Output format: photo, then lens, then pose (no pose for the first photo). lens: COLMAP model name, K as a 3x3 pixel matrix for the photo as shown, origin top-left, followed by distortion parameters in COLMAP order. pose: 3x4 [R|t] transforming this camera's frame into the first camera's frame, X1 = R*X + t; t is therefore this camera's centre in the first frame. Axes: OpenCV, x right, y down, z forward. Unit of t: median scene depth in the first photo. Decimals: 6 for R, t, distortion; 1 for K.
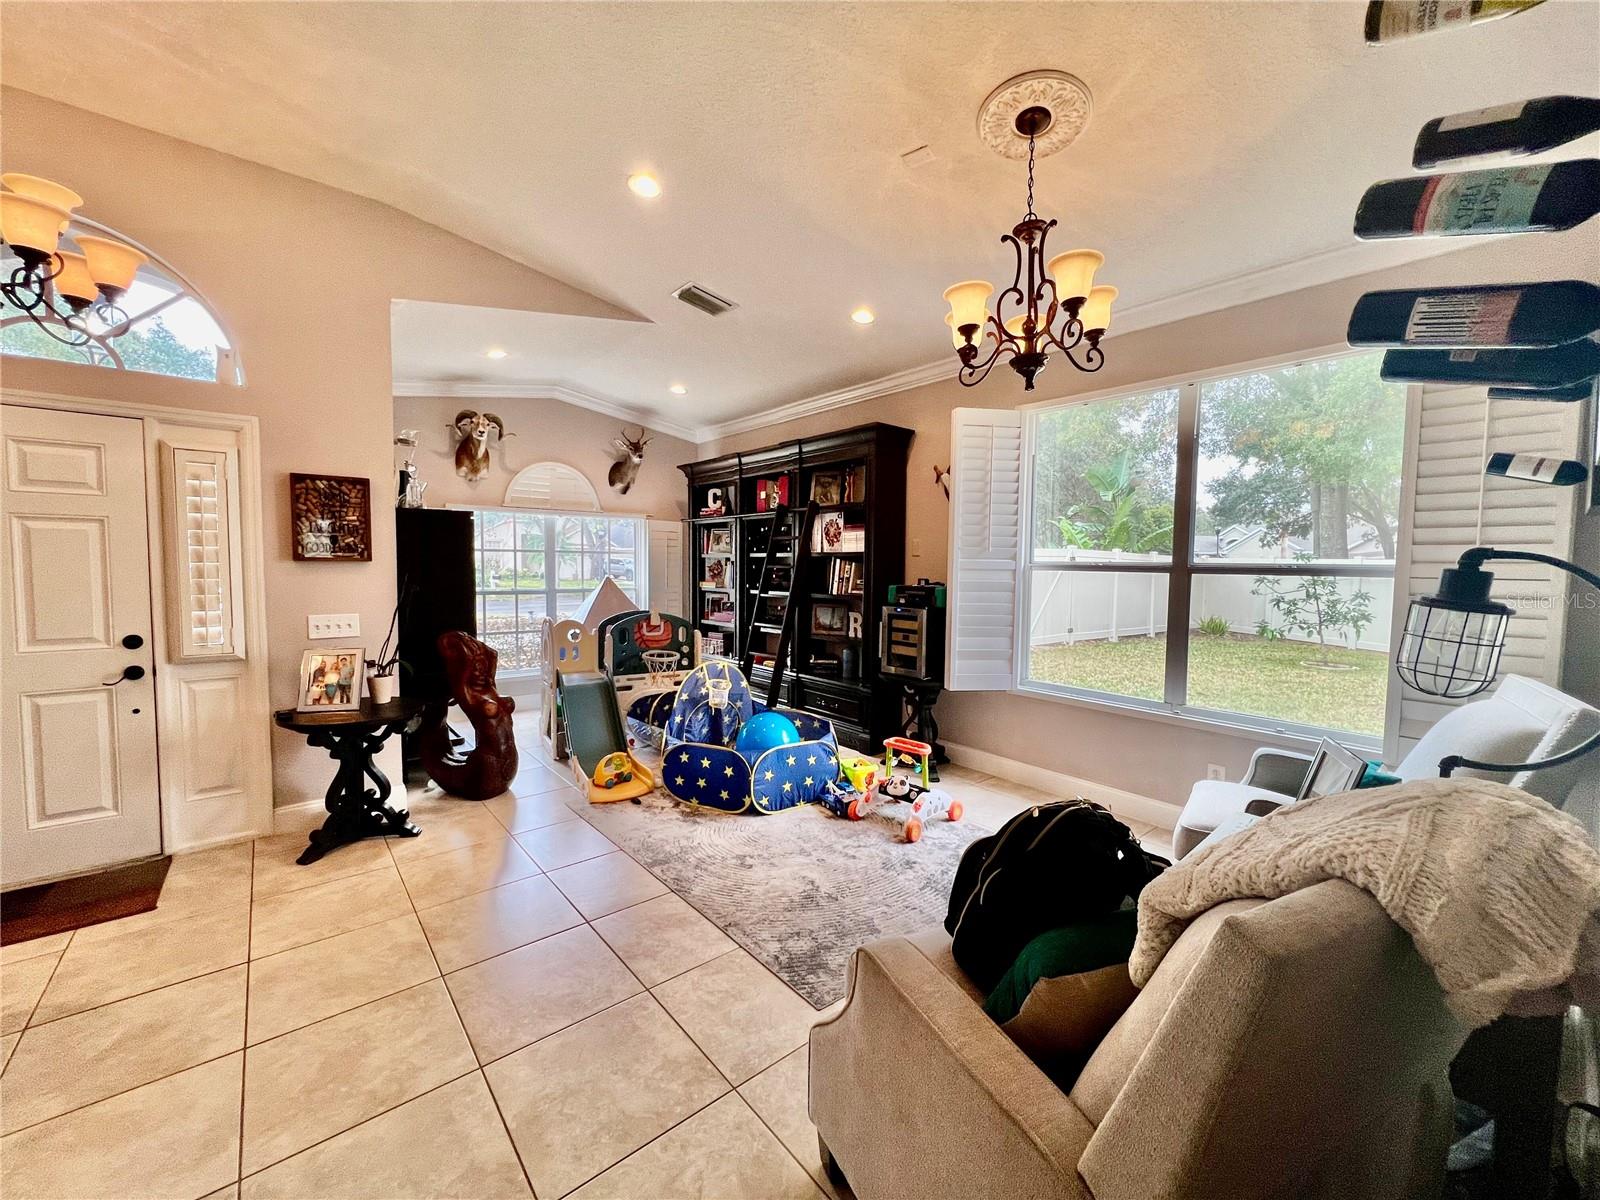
lens RADIAL K [[636.8, 0, 793.7], [0, 636.8, 597.6], [0, 0, 1]] dist [-0.000362, 0.000164]
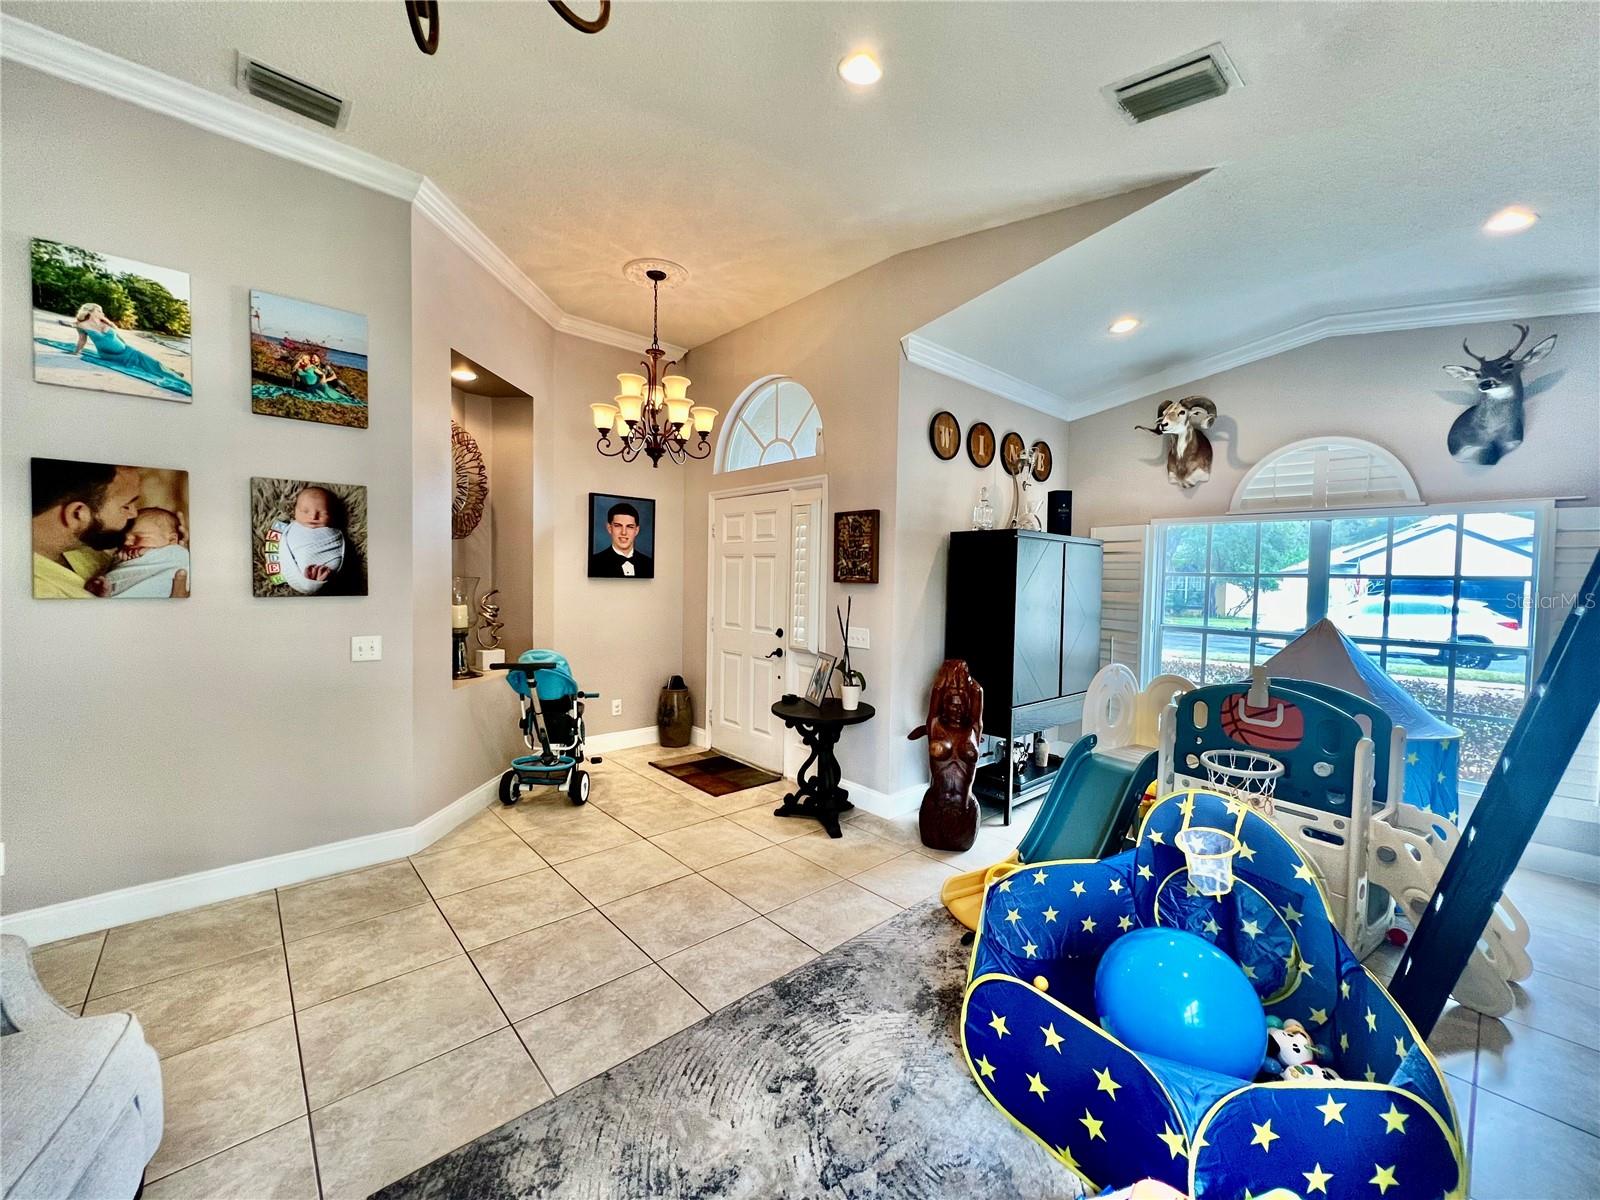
lens RADIAL K [[636.8, 0, 796.3], [0, 636.8, 597.9], [0, 0, 1]] dist [-0.000362, 0.000164]
pose [[0.035248, 0.026602, -0.999024, 0.427557], [-0.075294, 0.996875, 0.023888, -0.045851], [0.996538, 0.074379, 0.037141, 0.793537]]
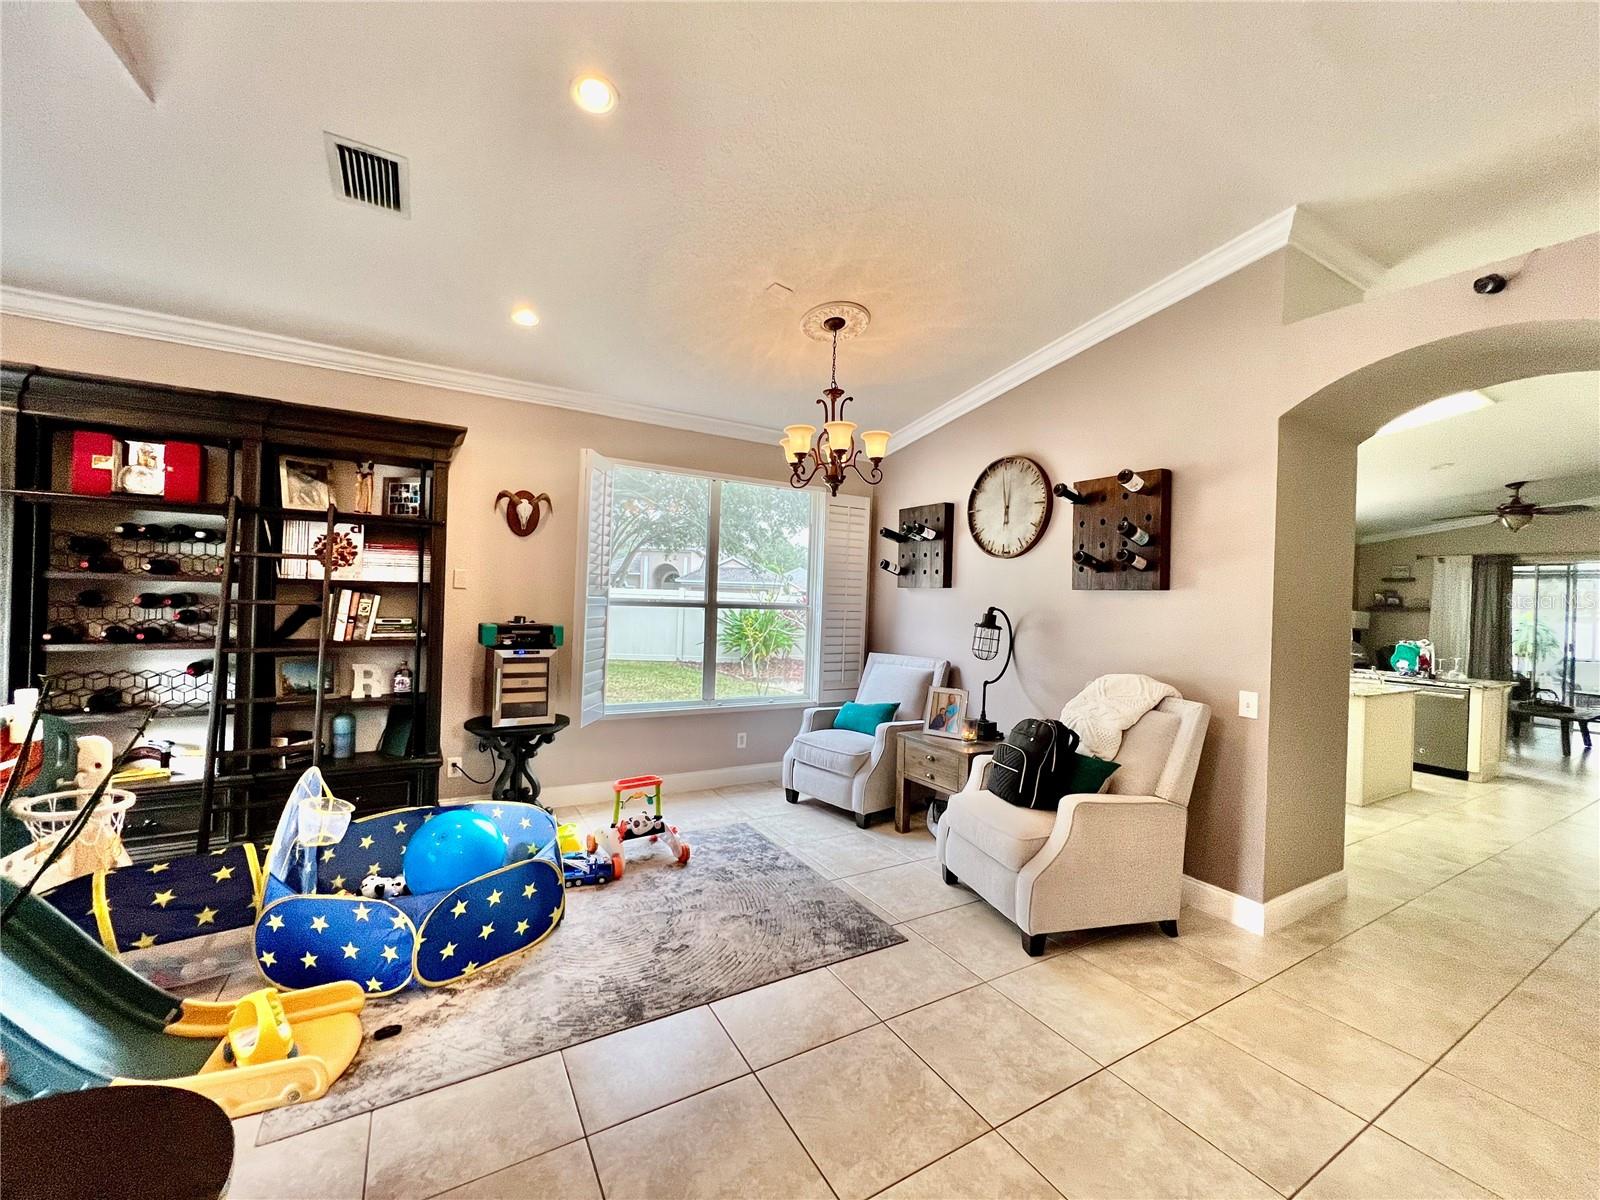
lens RADIAL K [[636.8, 0, 795.8], [0, 636.8, 597.5], [0, 0, 1]] dist [-0.000362, 0.000164]
pose [[0.165841, -0.006676, 0.986130, -0.767423], [0.023703, 0.999715, 0.002782, -0.059763], [-0.985868, 0.022913, 0.165952, 0.561076]]
